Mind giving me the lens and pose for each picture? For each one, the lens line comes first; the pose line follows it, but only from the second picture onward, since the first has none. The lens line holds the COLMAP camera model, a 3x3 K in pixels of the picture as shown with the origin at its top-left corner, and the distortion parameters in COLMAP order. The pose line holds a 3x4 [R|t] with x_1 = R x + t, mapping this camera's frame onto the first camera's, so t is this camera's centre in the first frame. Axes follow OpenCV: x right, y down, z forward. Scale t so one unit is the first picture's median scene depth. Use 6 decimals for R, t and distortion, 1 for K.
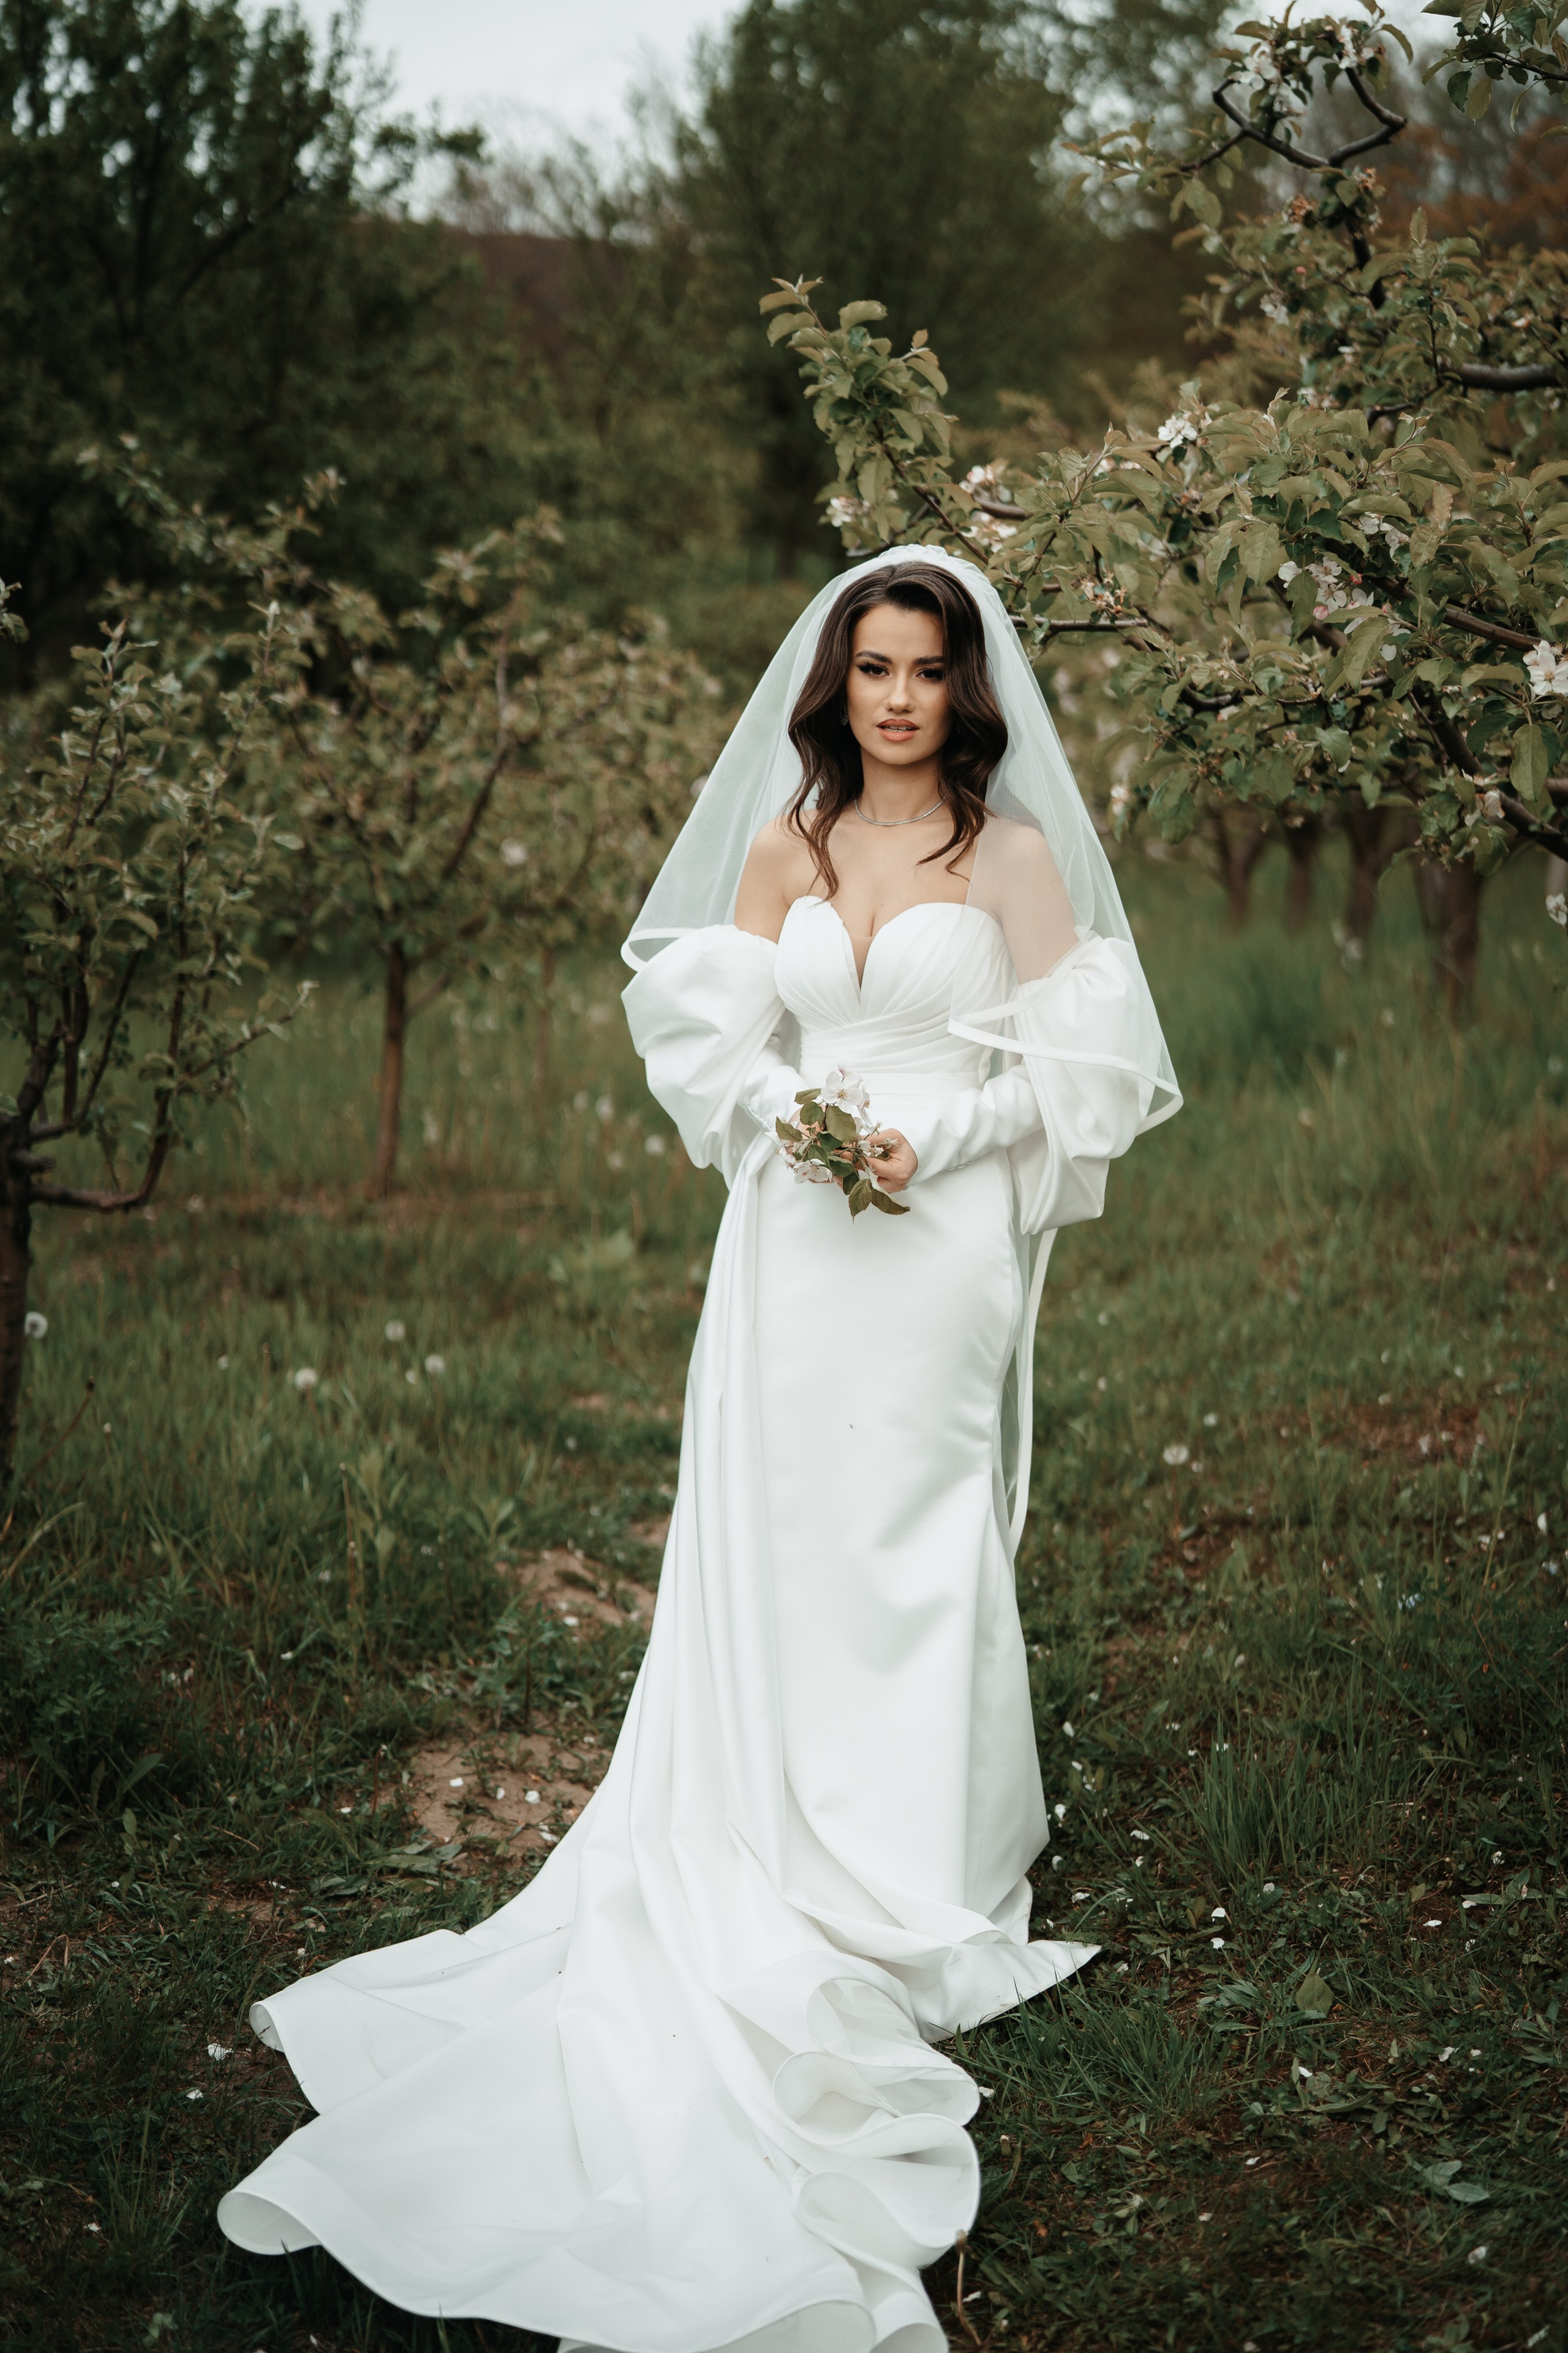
lens RADIAL K [[3185.8, 0, 784.0], [0, 3185.8, 1176.5], [0, 0, 1]] dist [-0.197495, 1.019070]
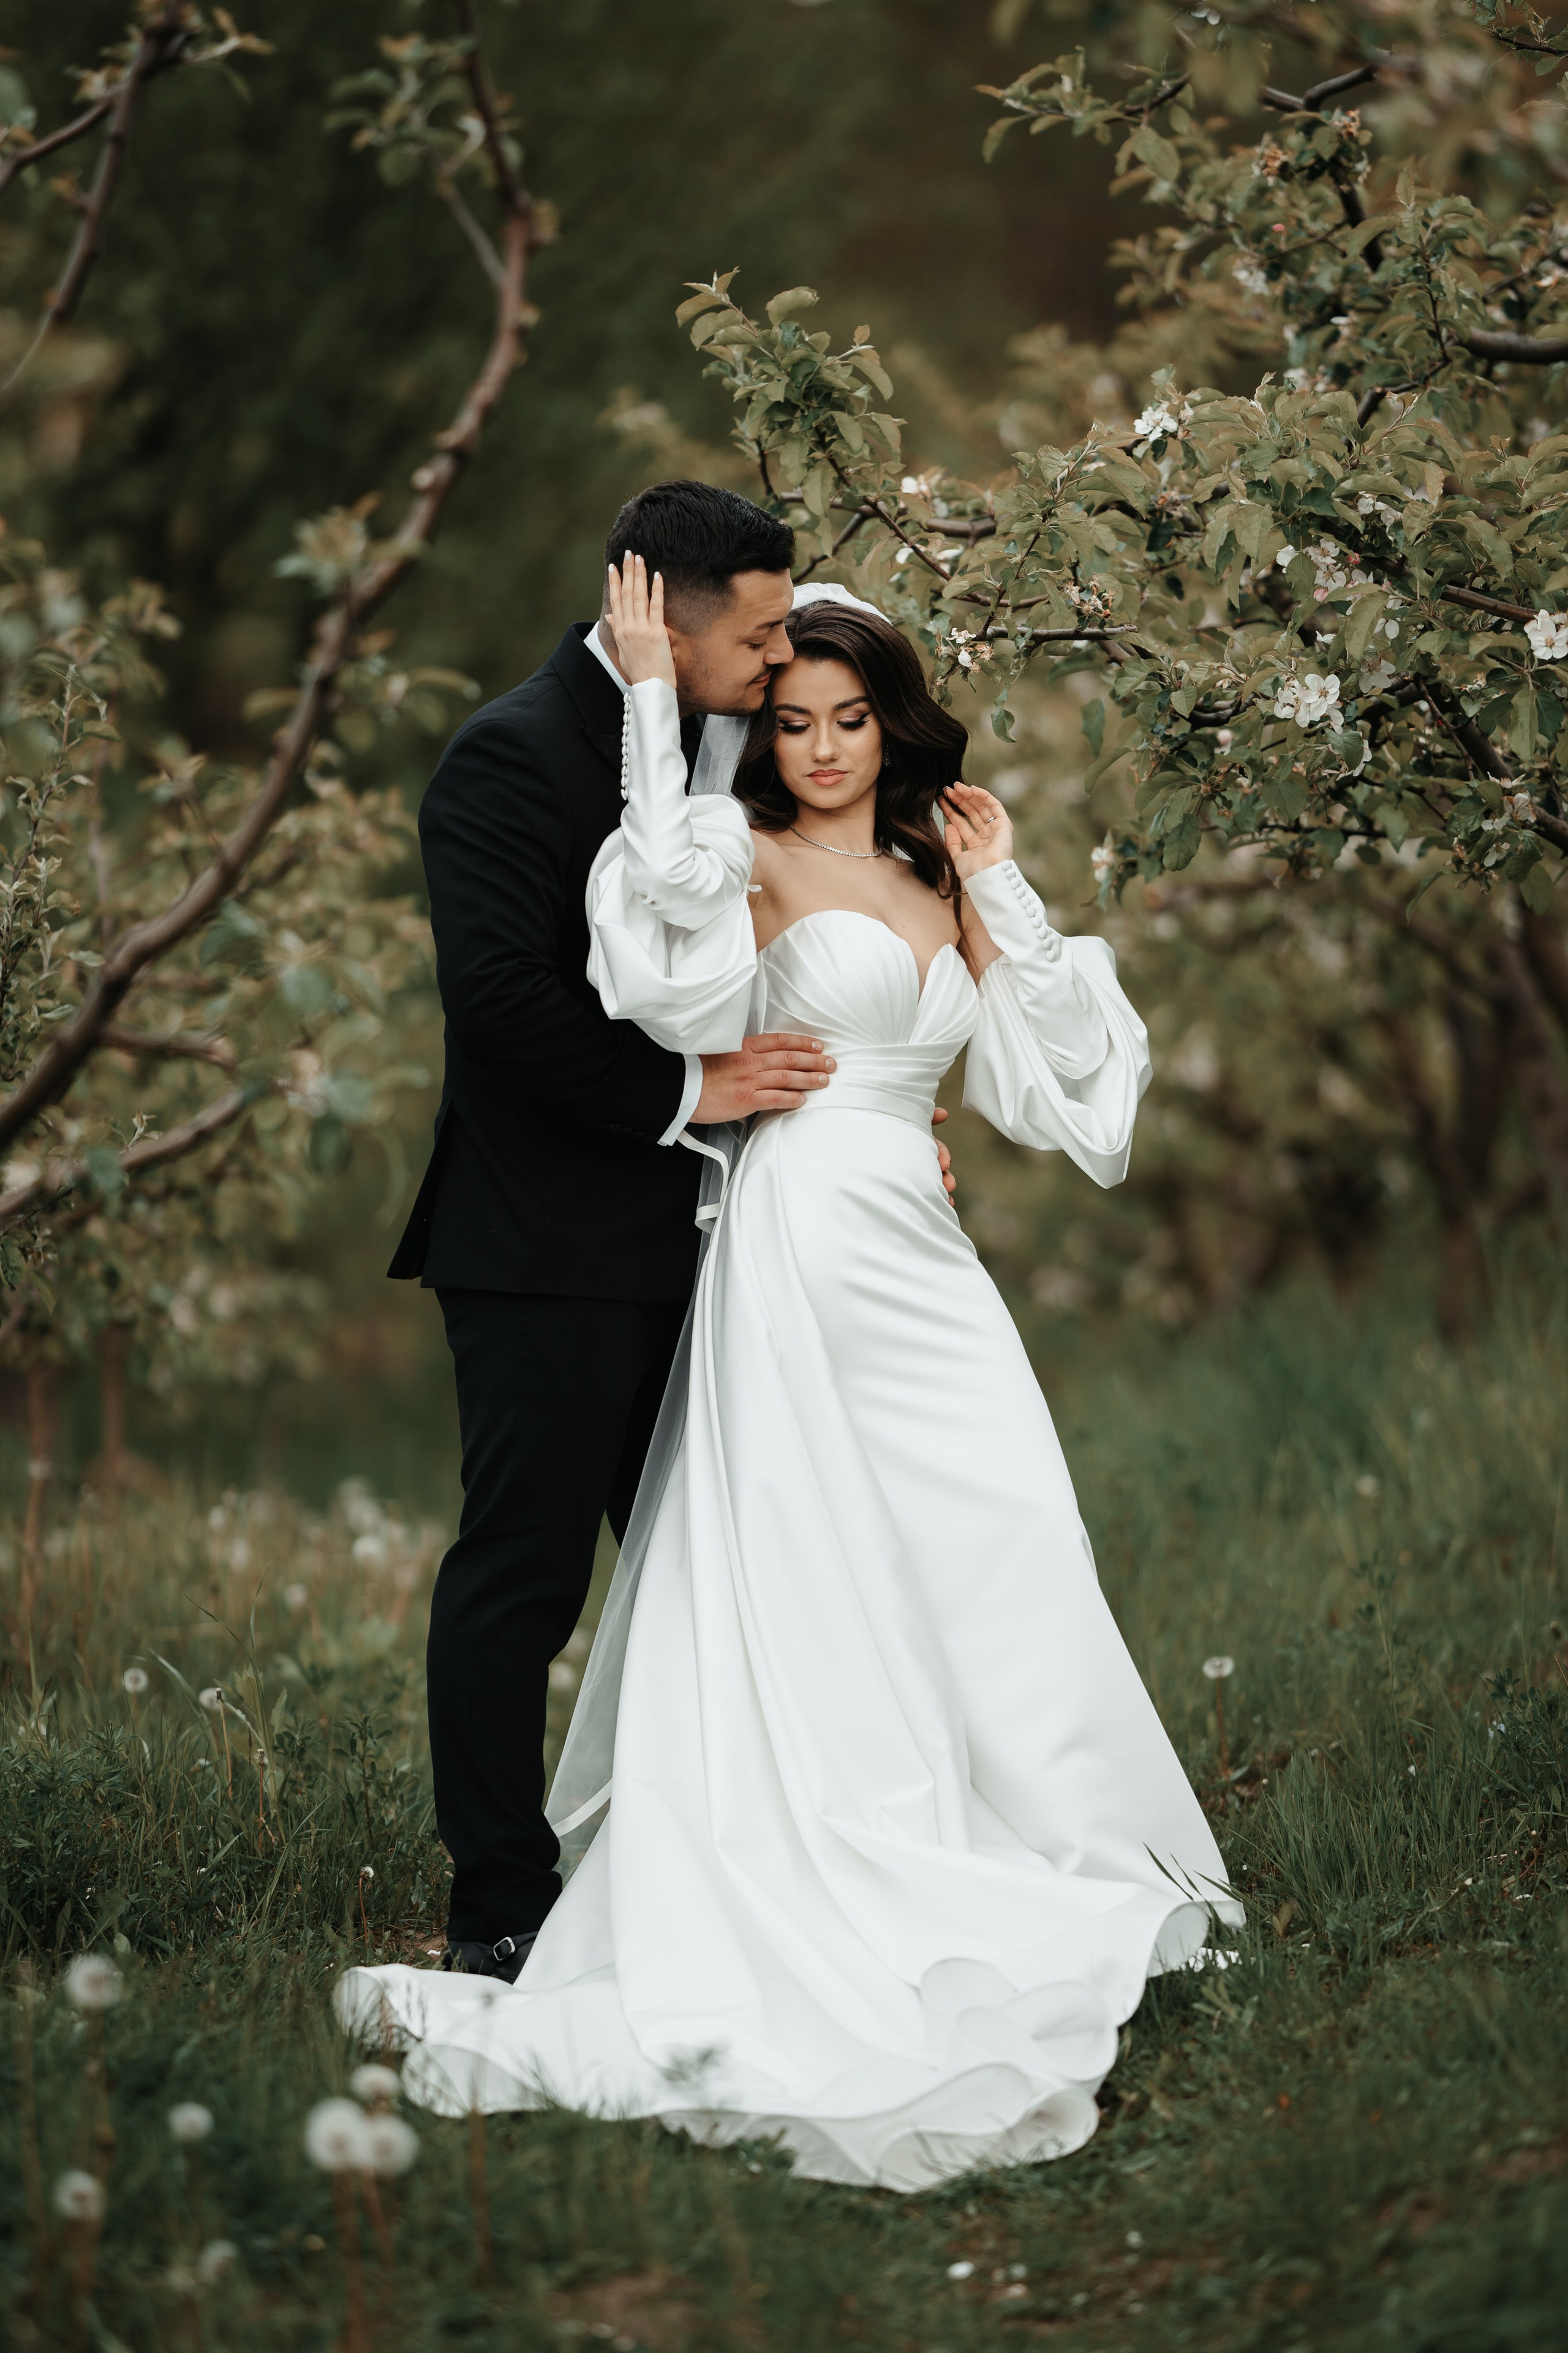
lens RADIAL K [[8936.2, 0, 784.0], [0, 8936.2, 1176.5], [0, 0, 1]] dist [0.229439, 1.945430]
pose [[0.994338, -0.041818, 0.097692, -0.232847], [0.056449, 0.986741, -0.152172, 0.349330], [-0.090033, 0.156825, 0.983514, -1.430968]]
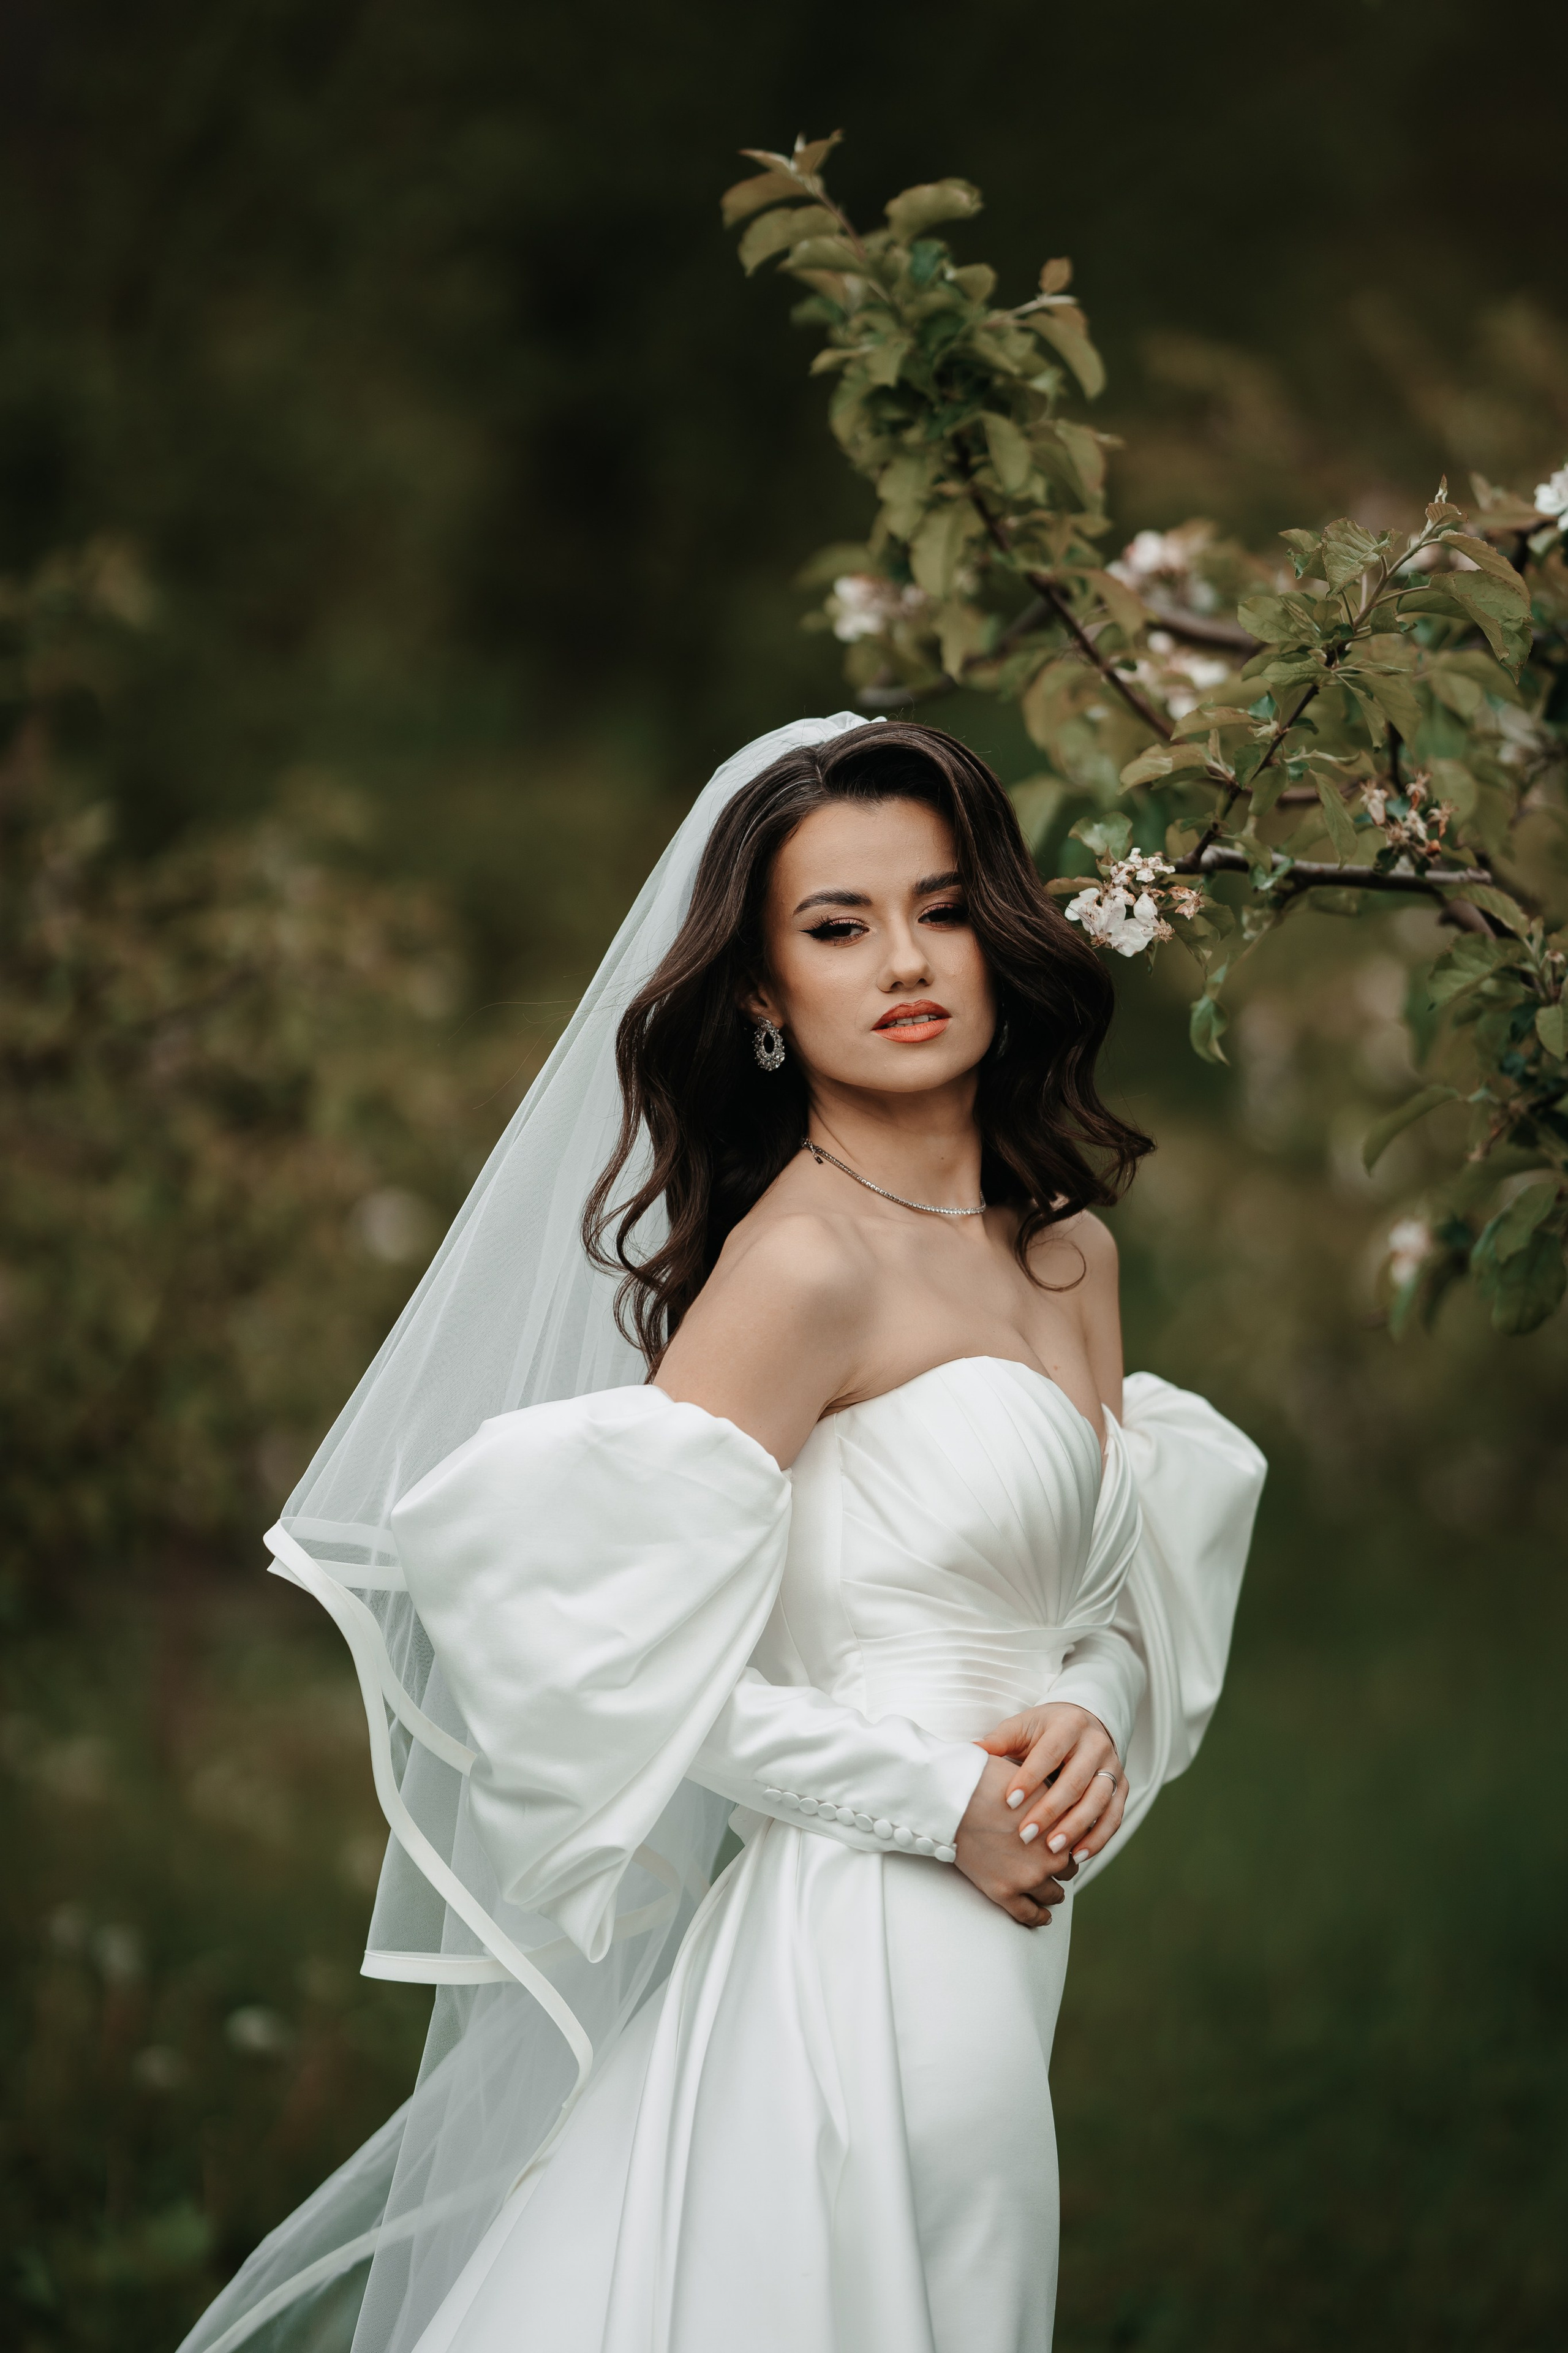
lens RADIAL K [[8596.3, 0, 784.0], [0, 8596.3, 1176.5], [0, 0, 1]] dist [0.002830, 0.268447]
pose [[0.997226, 0.066489, 0.033458, -0.033635], [-0.061284, 0.988547, -0.137908, 0.057154], [-0.042244, 0.135475, 0.989880, -0.288208]]
